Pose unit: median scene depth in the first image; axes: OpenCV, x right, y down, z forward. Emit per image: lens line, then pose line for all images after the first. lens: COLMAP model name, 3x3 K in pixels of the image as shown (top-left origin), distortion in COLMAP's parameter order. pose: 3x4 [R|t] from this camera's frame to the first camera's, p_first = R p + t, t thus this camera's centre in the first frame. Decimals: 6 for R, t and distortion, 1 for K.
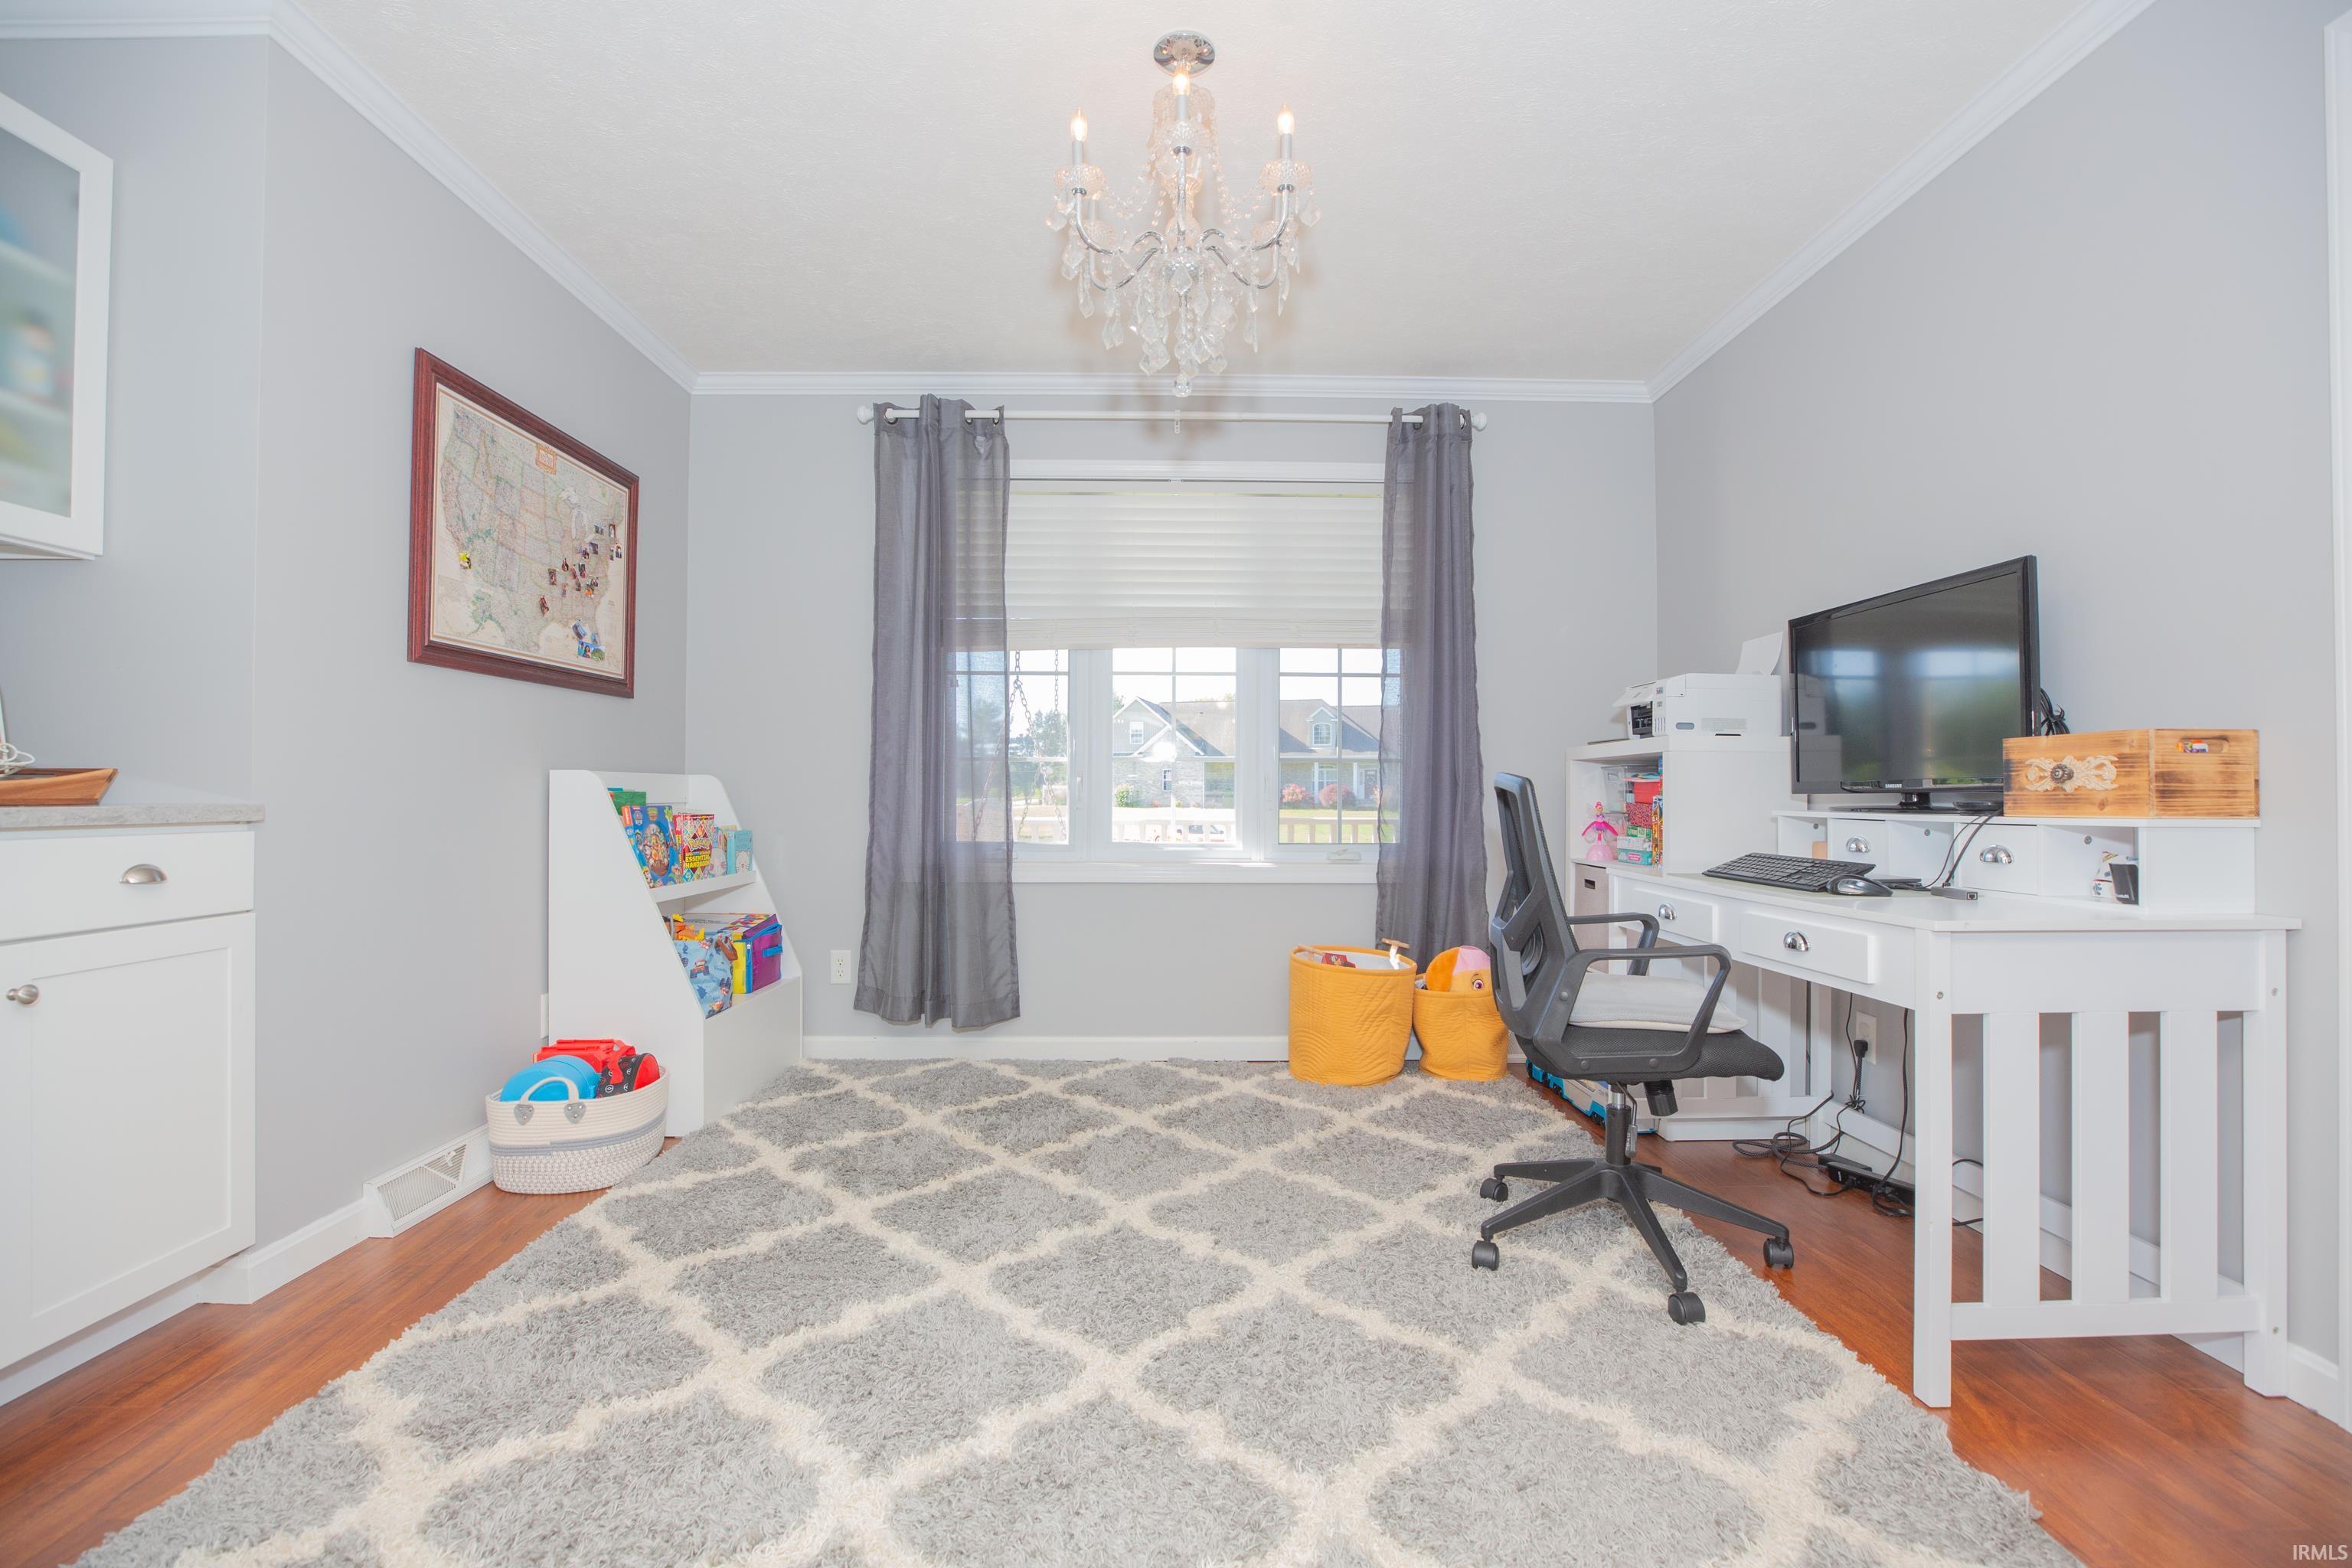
lens RADIAL K [[1088.7, 0, 1151.4], [0, 1088.7, 779.3], [0, 0, 1]] dist [-0.023563, 0.000628]
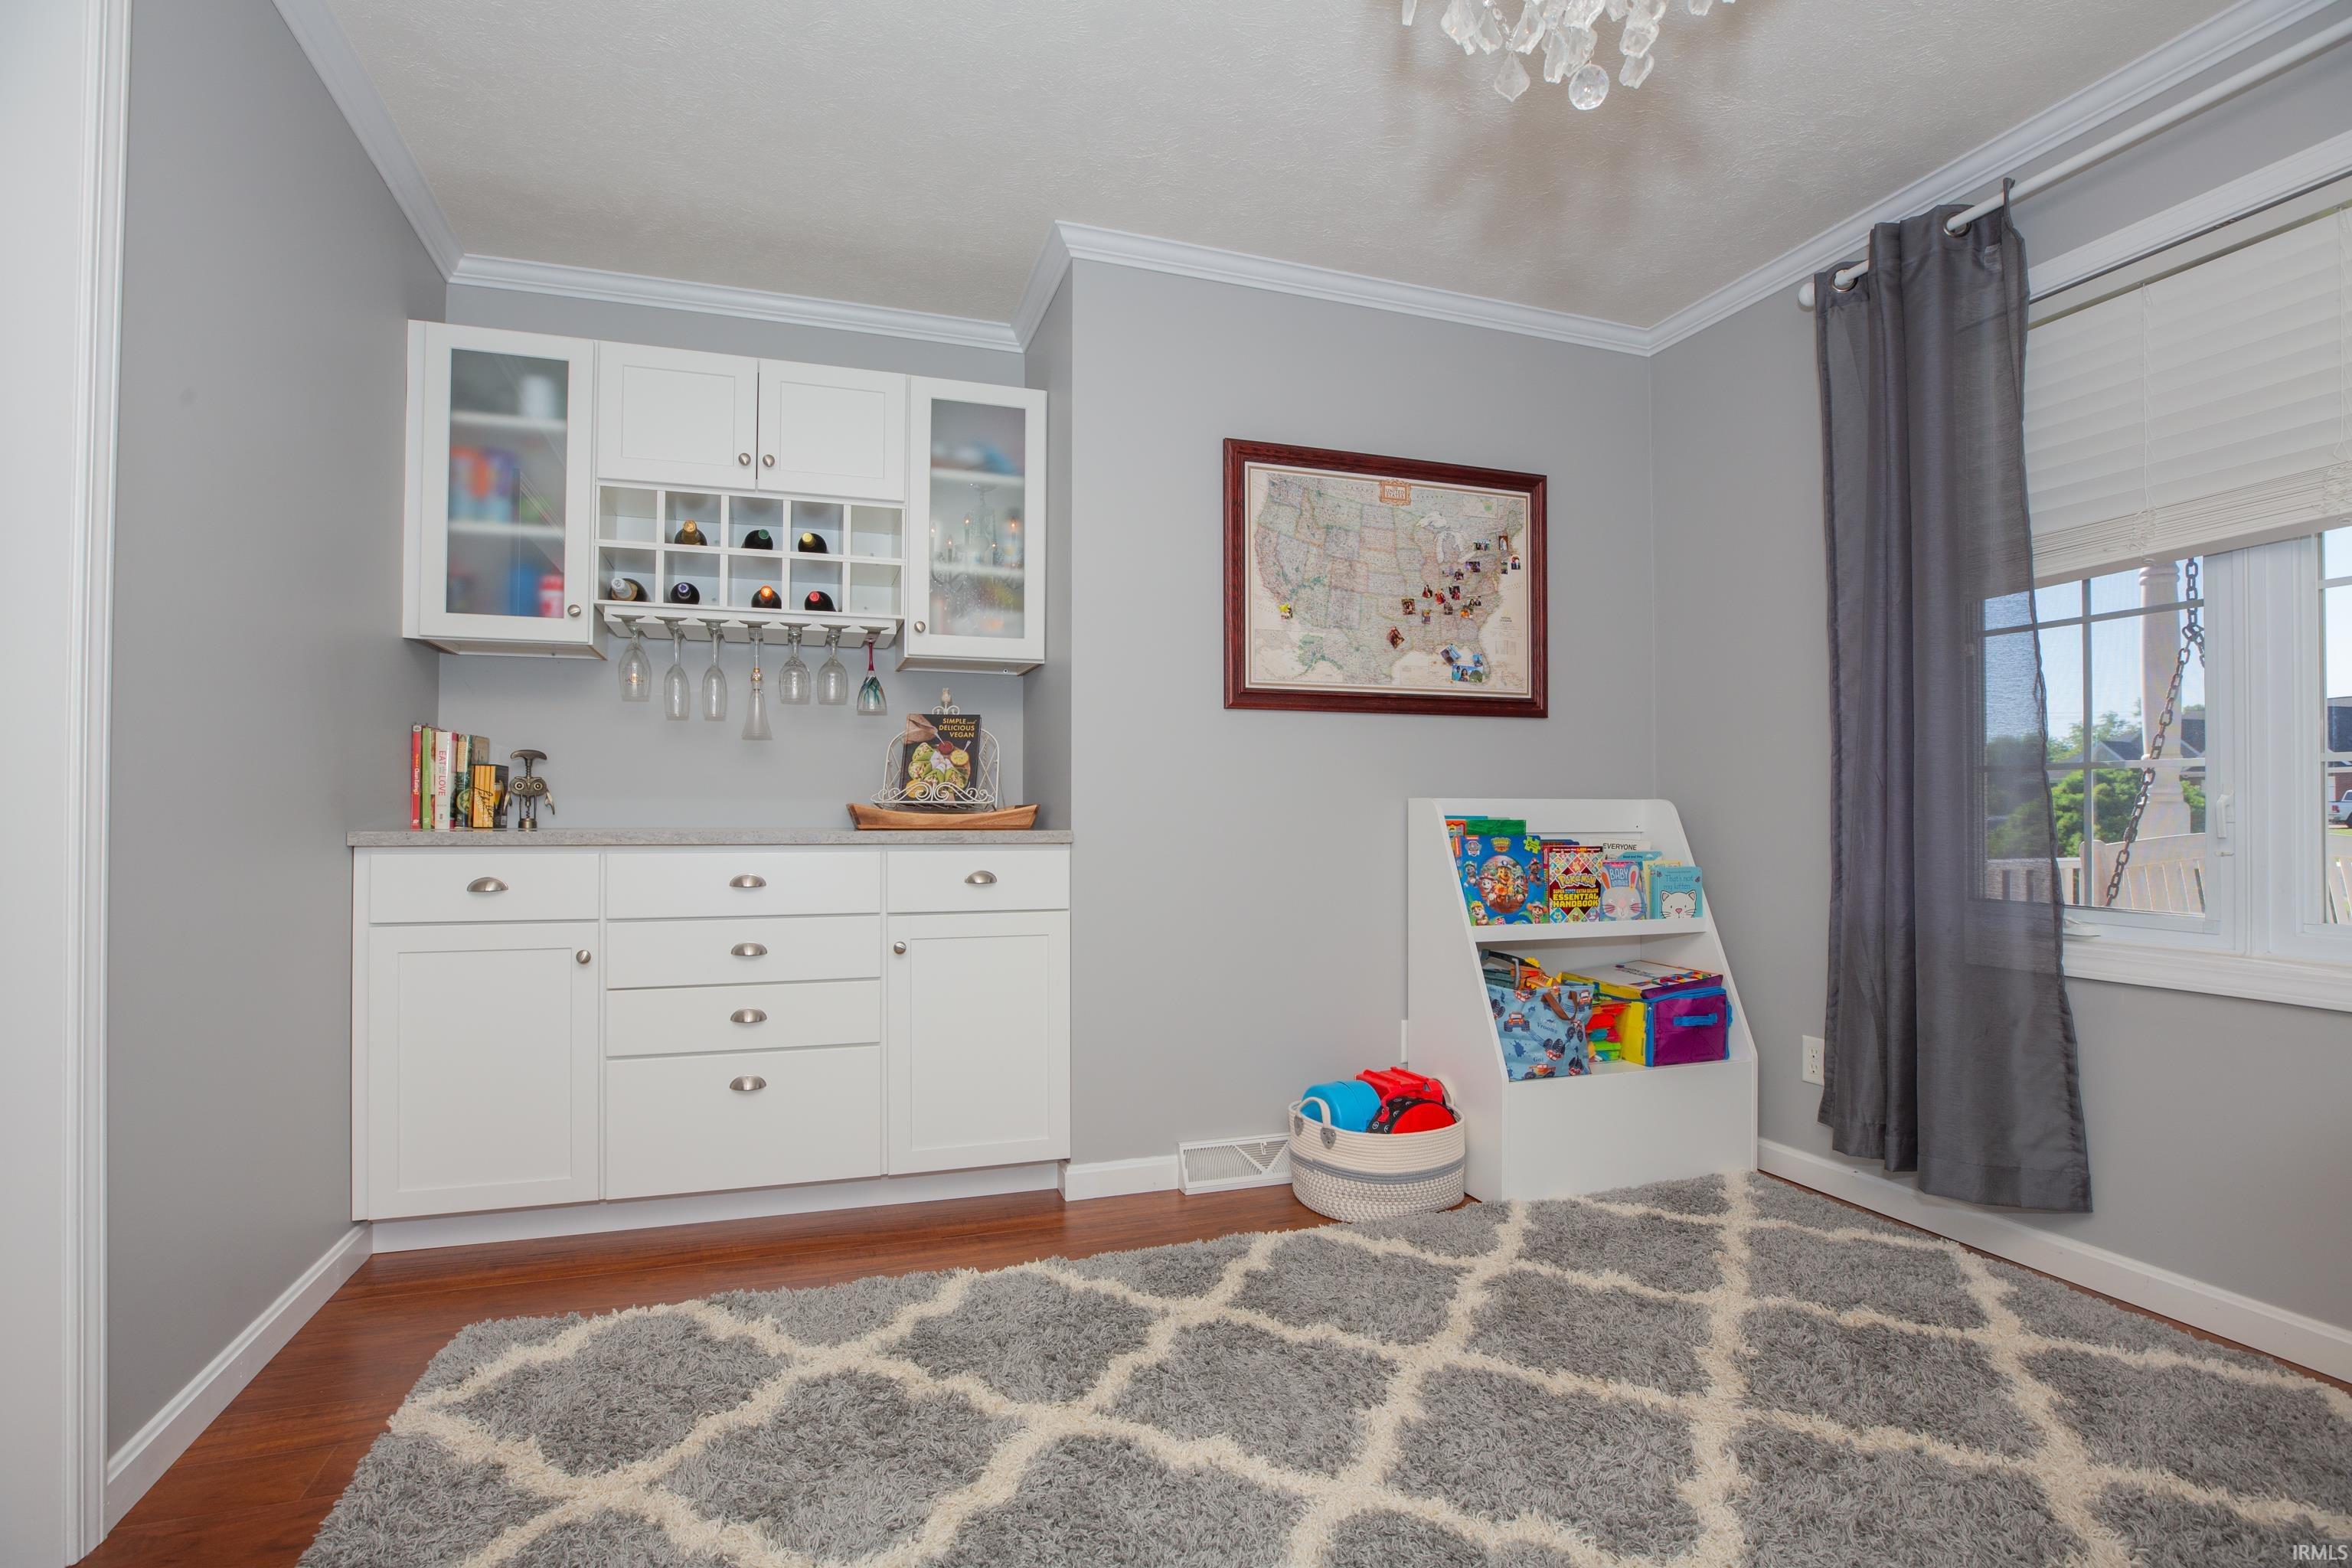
lens RADIAL K [[1105.0, 0, 1170.8], [0, 1105.0, 793.5], [0, 0, 1]] dist [-0.023321, 0.001022]
pose [[0.325660, -0.013627, -0.945389, 0.341174], [0.010962, 0.999883, -0.010636, -0.004314], [0.945423, -0.006899, 0.325771, 0.448429]]
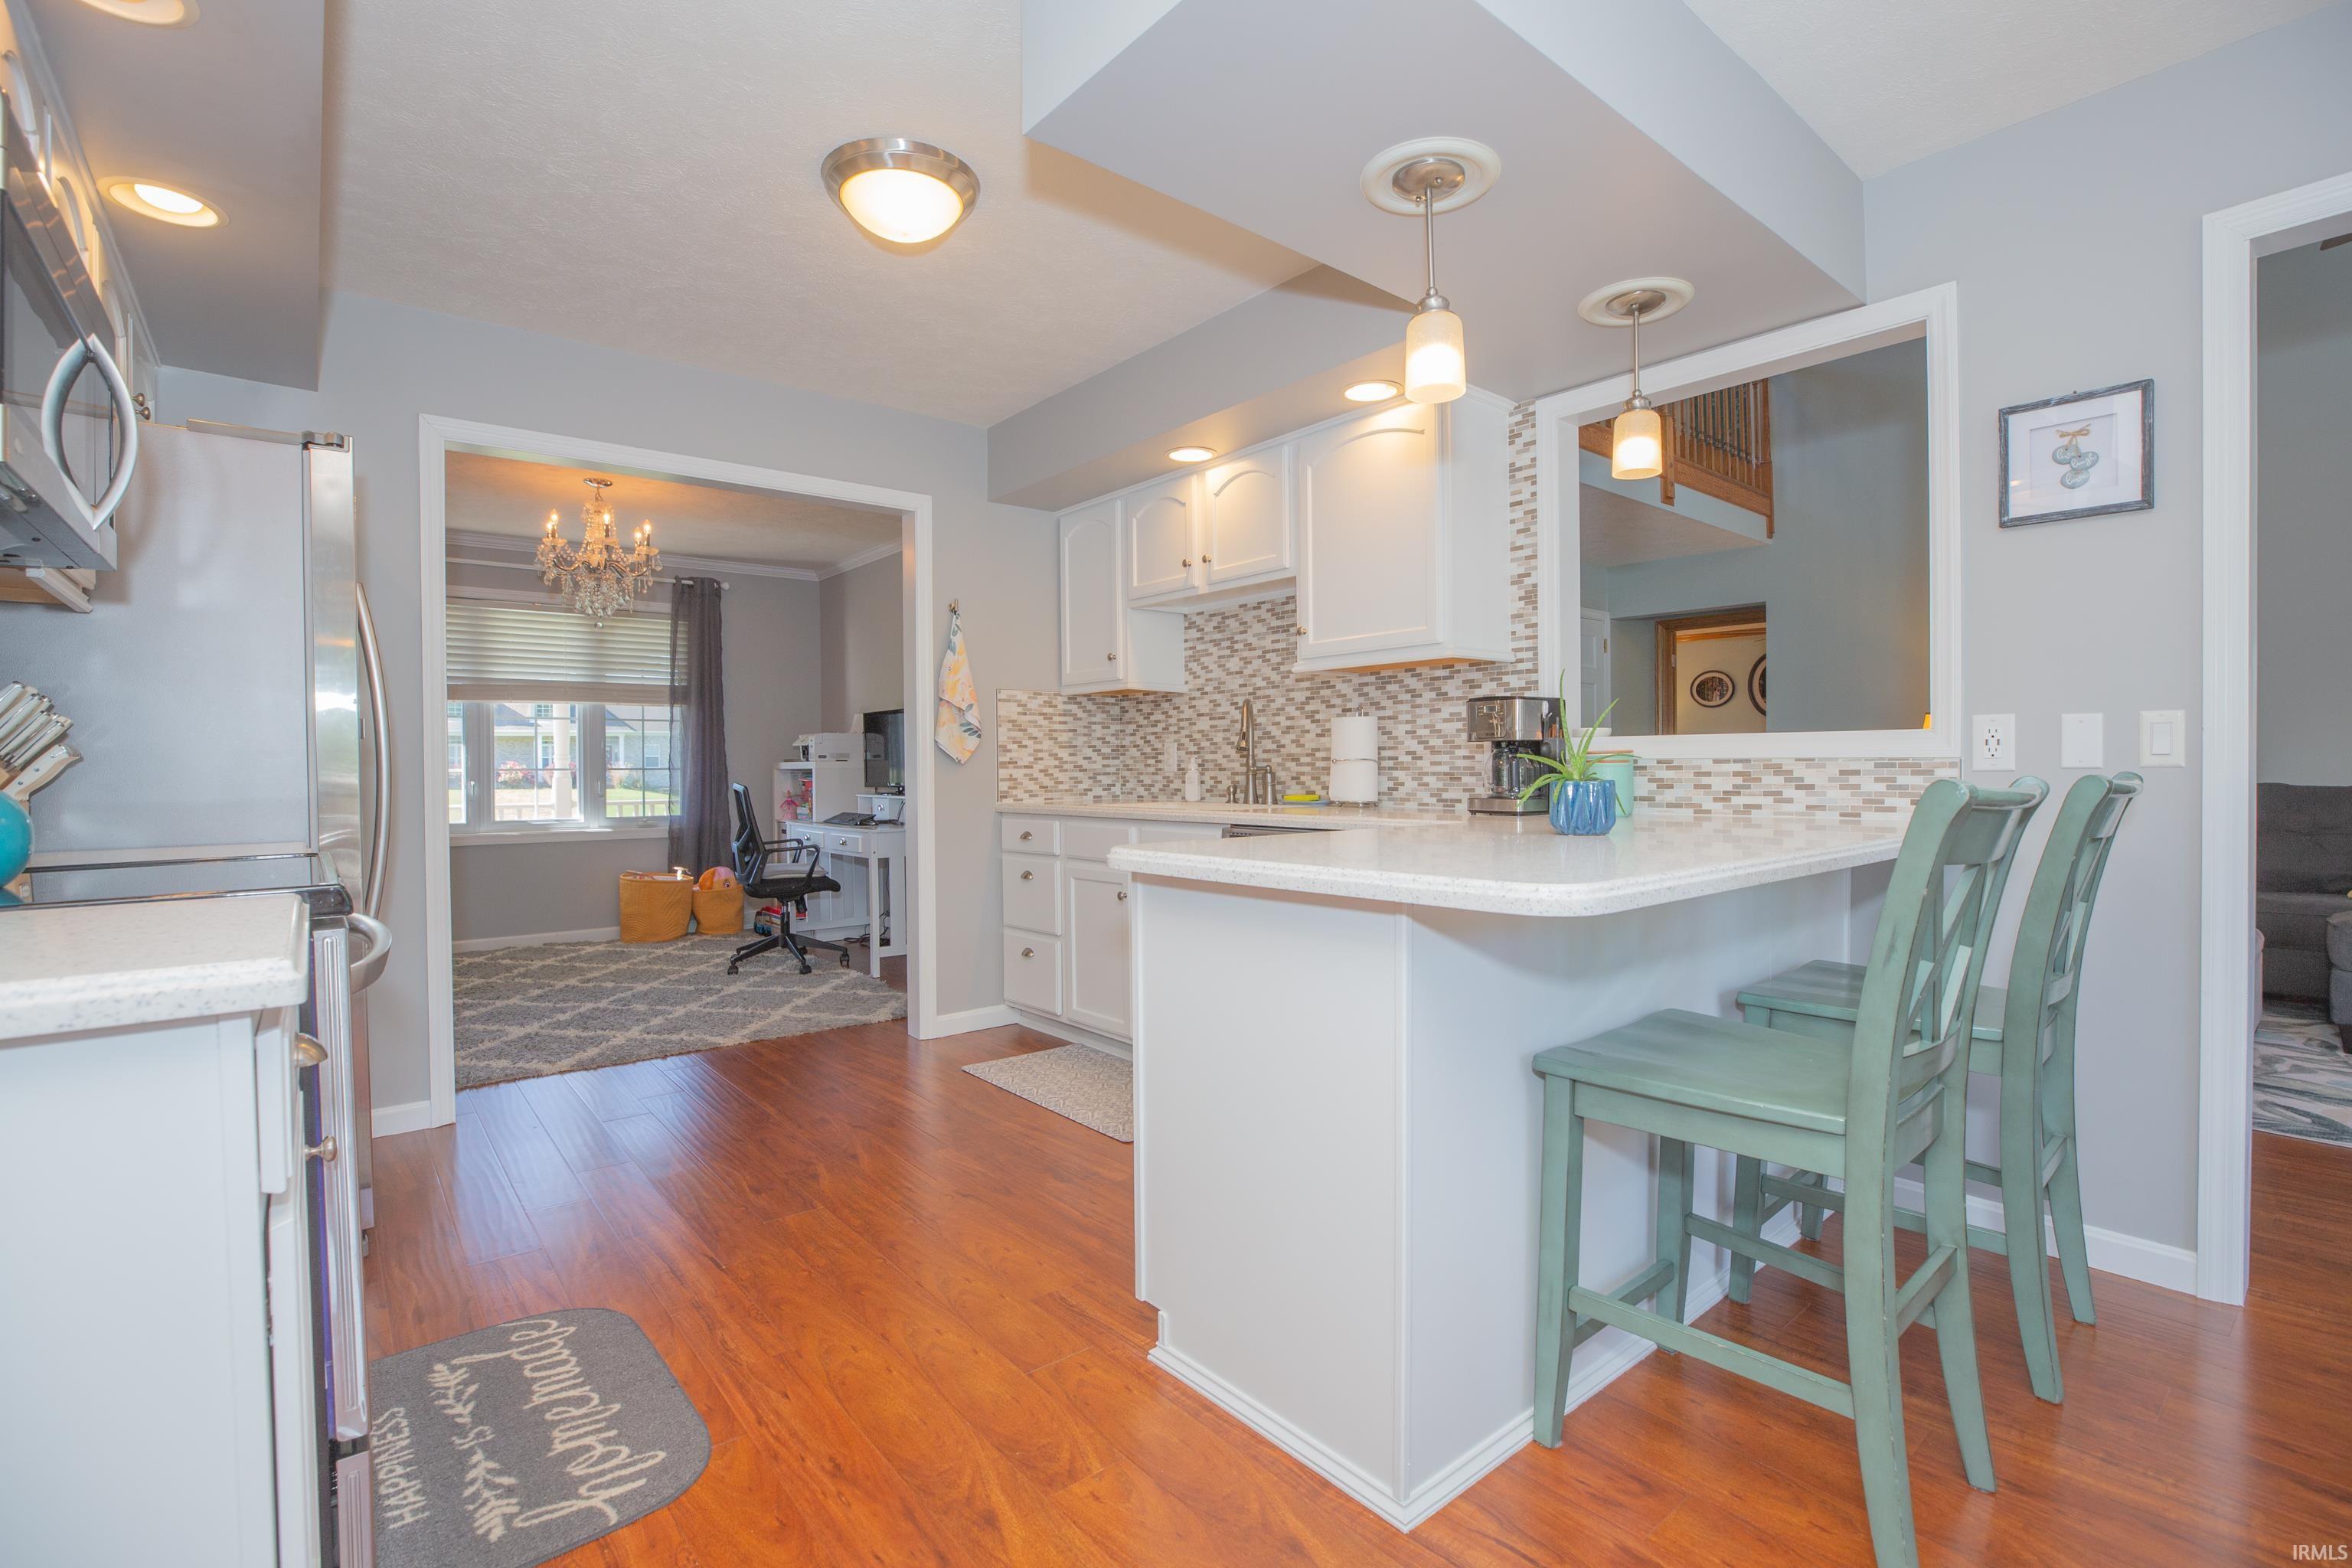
lens RADIAL K [[1088.7, 0, 1151.4], [0, 1088.7, 779.3], [0, 0, 1]] dist [-0.023563, 0.000628]
pose [[0.781742, -0.014575, 0.623432, -0.385752], [-0.000449, 0.999713, 0.023934, -0.058621], [-0.623602, -0.018990, 0.781511, -1.218829]]
